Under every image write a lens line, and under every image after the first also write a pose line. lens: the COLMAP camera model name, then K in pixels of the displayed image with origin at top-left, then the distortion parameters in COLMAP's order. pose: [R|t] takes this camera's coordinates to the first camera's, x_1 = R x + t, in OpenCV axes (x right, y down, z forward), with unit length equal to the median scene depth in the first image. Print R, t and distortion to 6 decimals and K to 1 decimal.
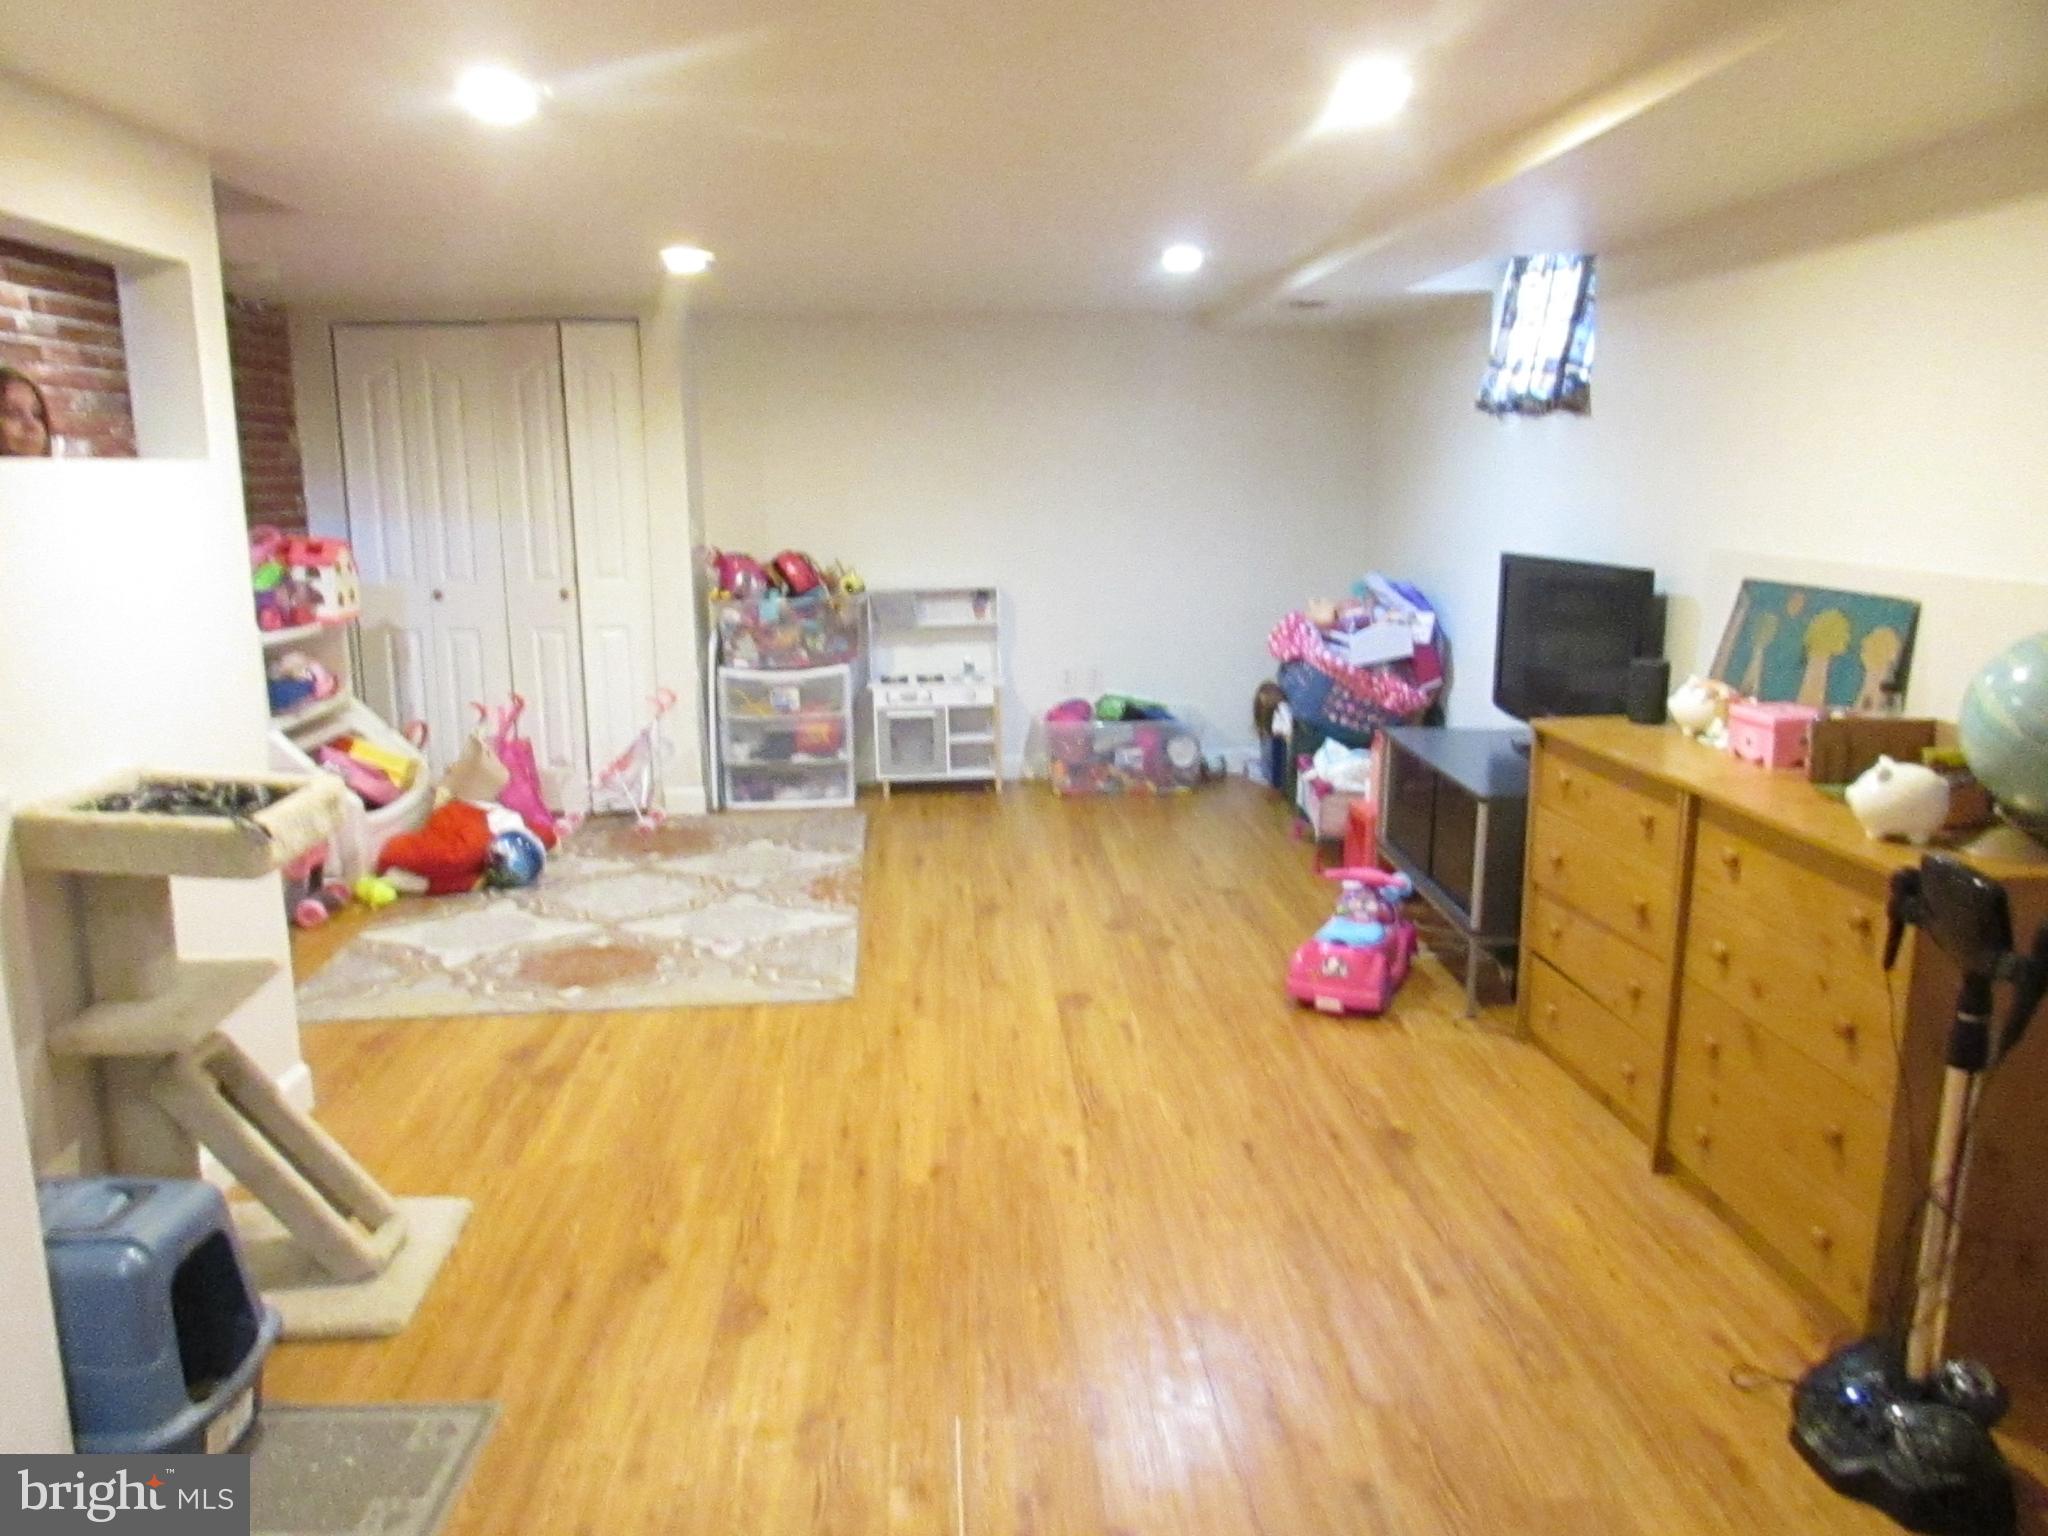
lens RADIAL K [[1444.5, 0, 1024.1], [0, 1444.5, 768.1], [0, 0, 1]] dist [-0.044405, 0.022899]
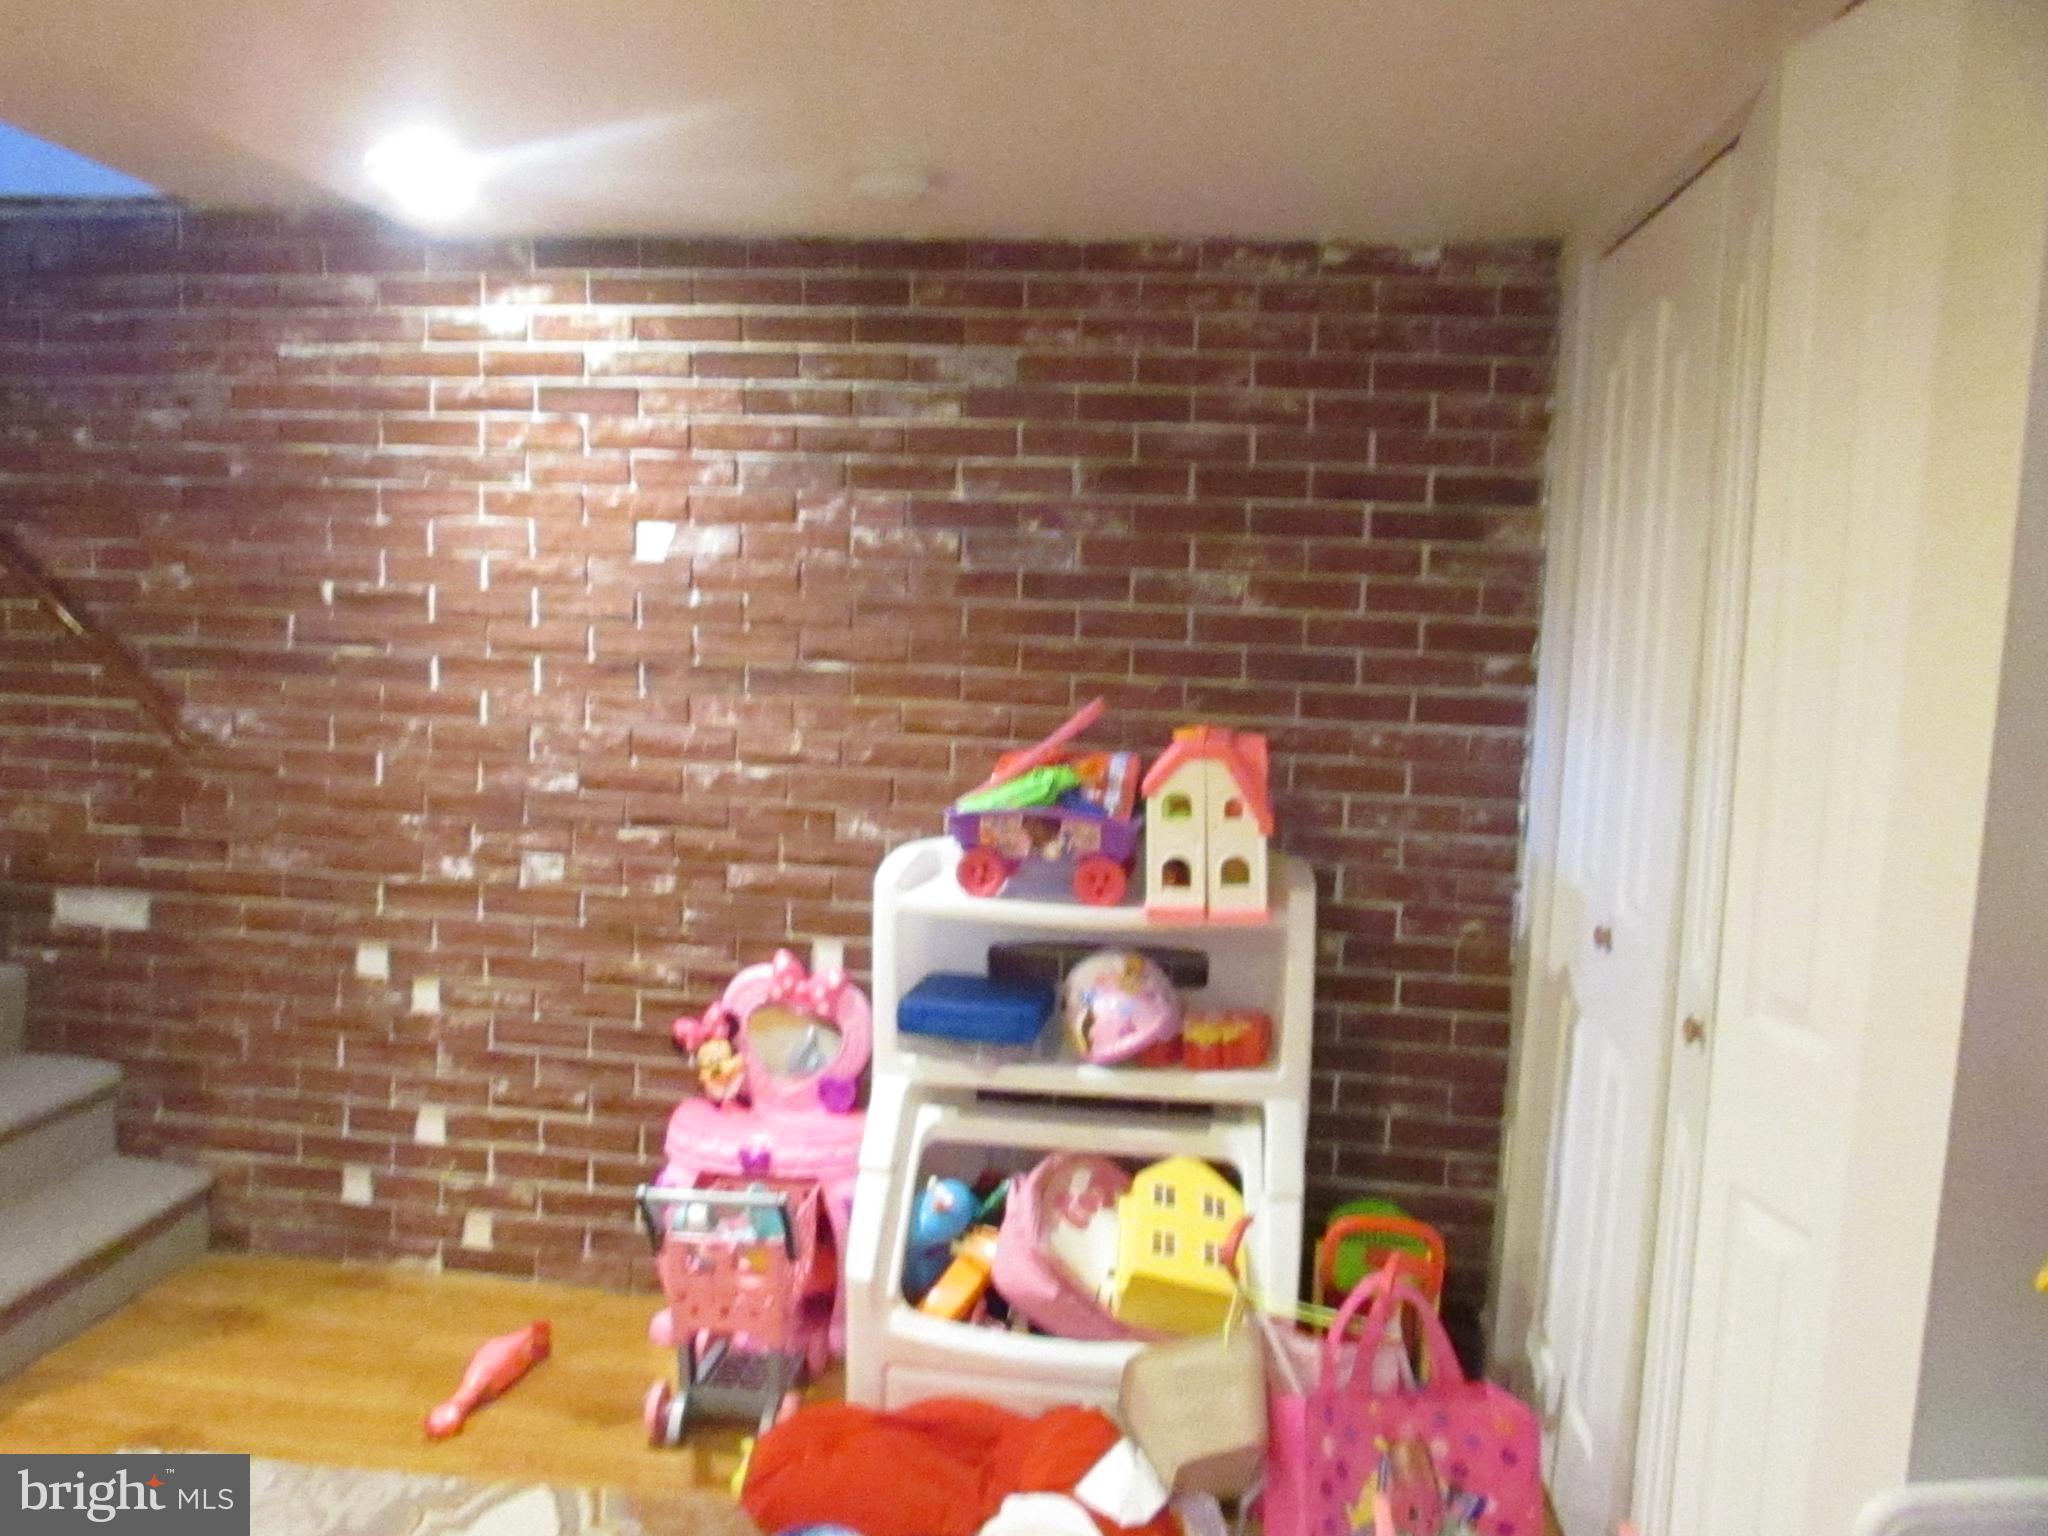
lens RADIAL K [[1444.5, 0, 1026.0], [0, 1444.5, 768.8], [0, 0, 1]] dist [-0.044405, 0.022899]
pose [[-0.178487, 0.110383, -0.977731, -0.035619], [-0.228924, 0.961760, 0.150371, -0.265014], [0.956941, 0.250665, -0.146393, 1.304396]]
